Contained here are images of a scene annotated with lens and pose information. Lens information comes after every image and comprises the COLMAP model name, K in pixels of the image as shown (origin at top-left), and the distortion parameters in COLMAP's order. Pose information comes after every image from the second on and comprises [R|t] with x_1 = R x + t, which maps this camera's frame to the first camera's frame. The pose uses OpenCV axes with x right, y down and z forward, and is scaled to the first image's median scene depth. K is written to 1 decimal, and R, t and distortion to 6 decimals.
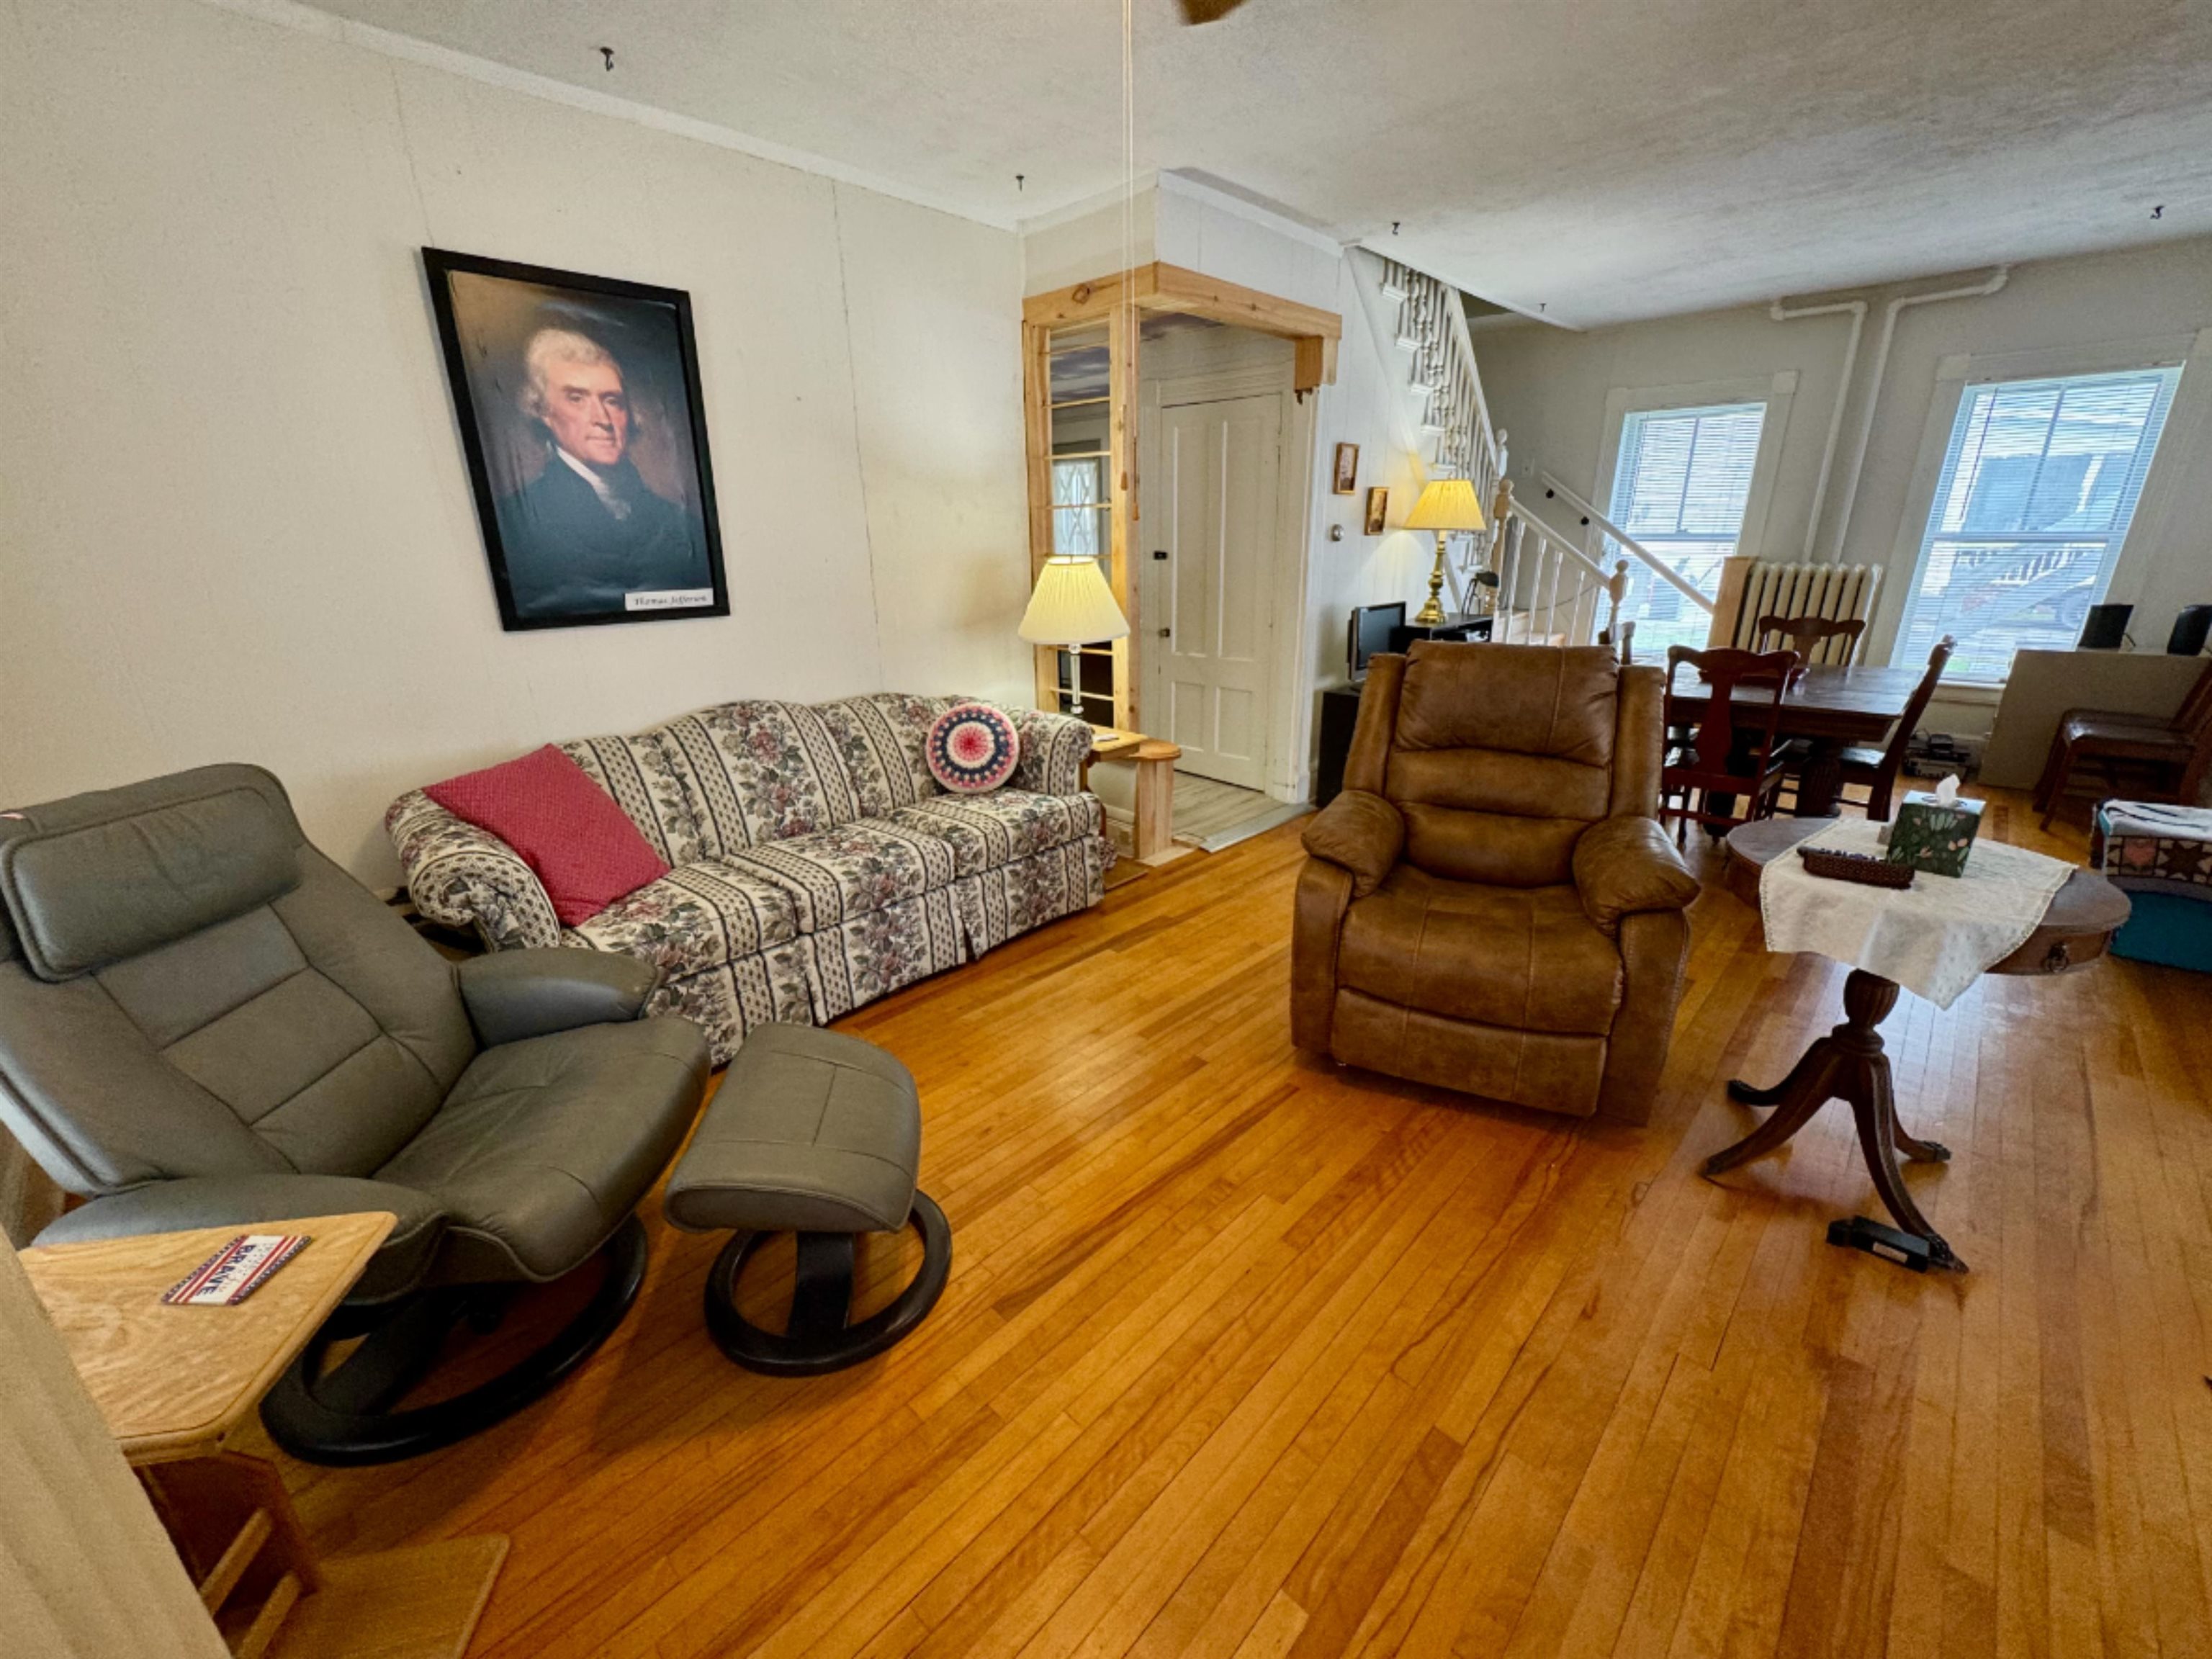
lens RADIAL K [[879.6, 0, 1112.8], [0, 879.6, 831.1], [0, 0, 1]] dist [-0.002602, -0.000023]
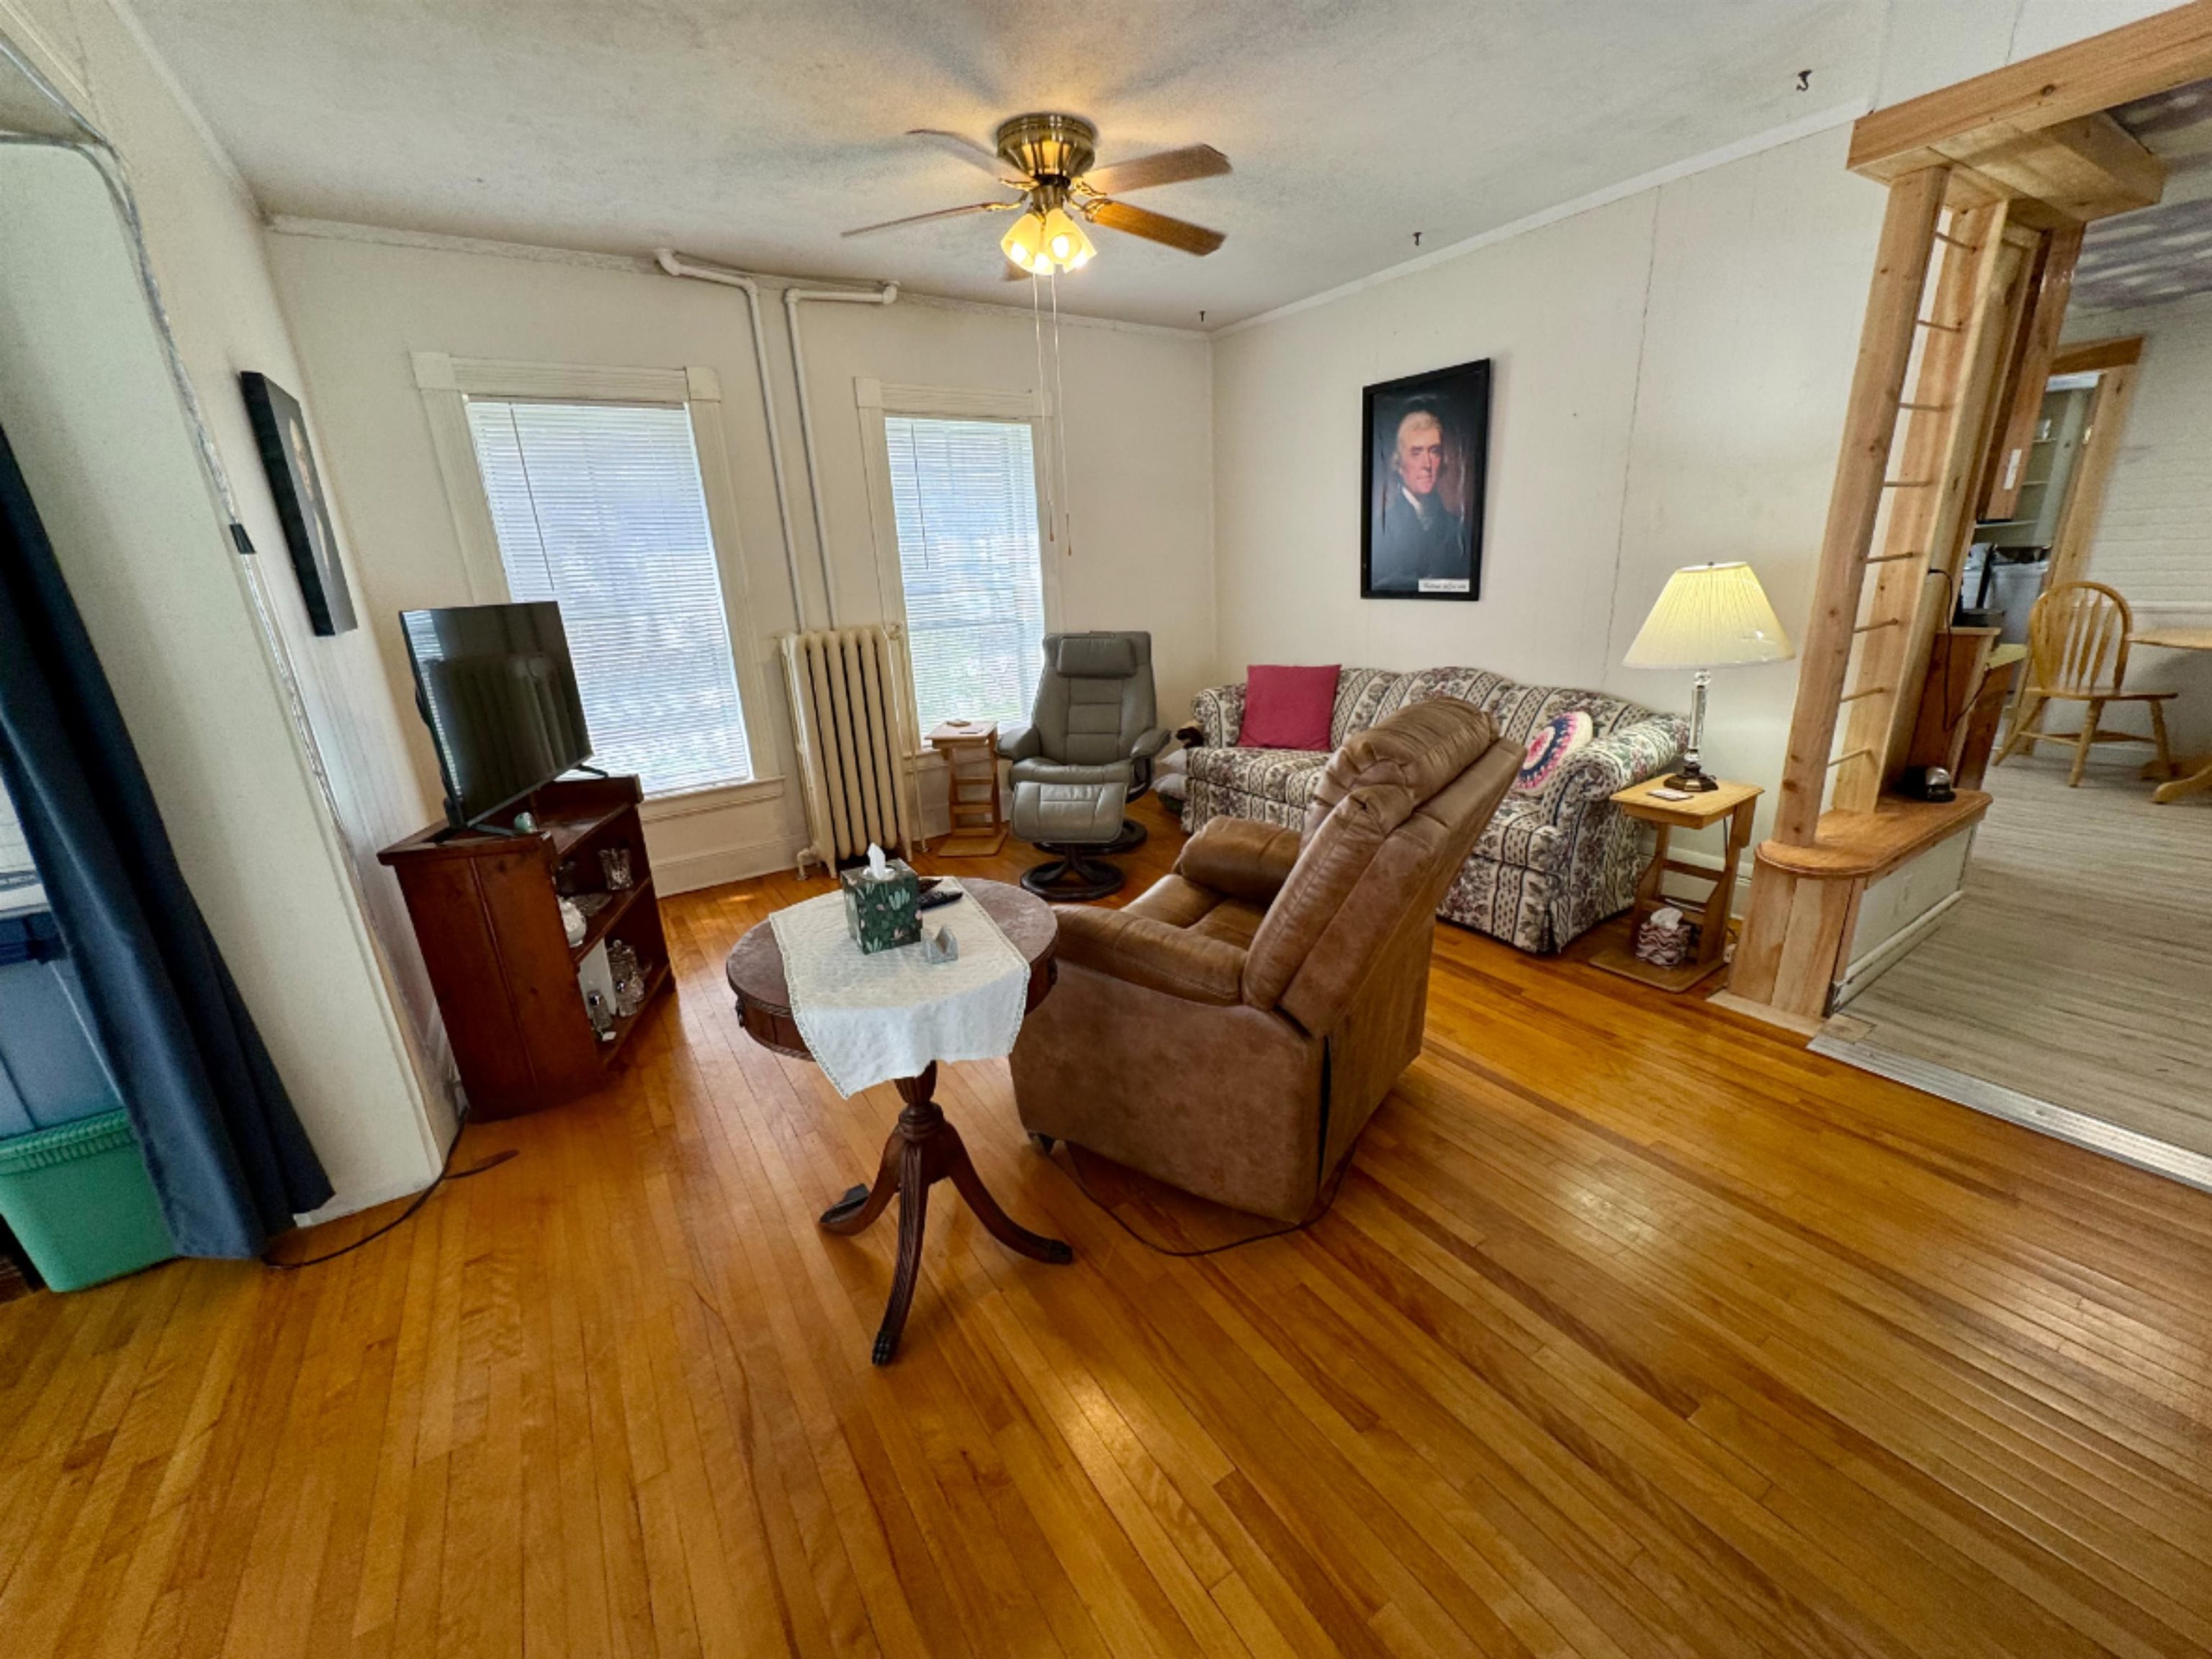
lens RADIAL K [[879.6, 0, 1112.8], [0, 879.6, 831.1], [0, 0, 1]] dist [-0.002602, -0.000023]
pose [[-0.215548, 0.316218, -0.923875, 1.131030], [-0.268379, 0.890496, 0.367409, -0.316310], [0.938889, 0.327143, -0.107078, 0.857758]]
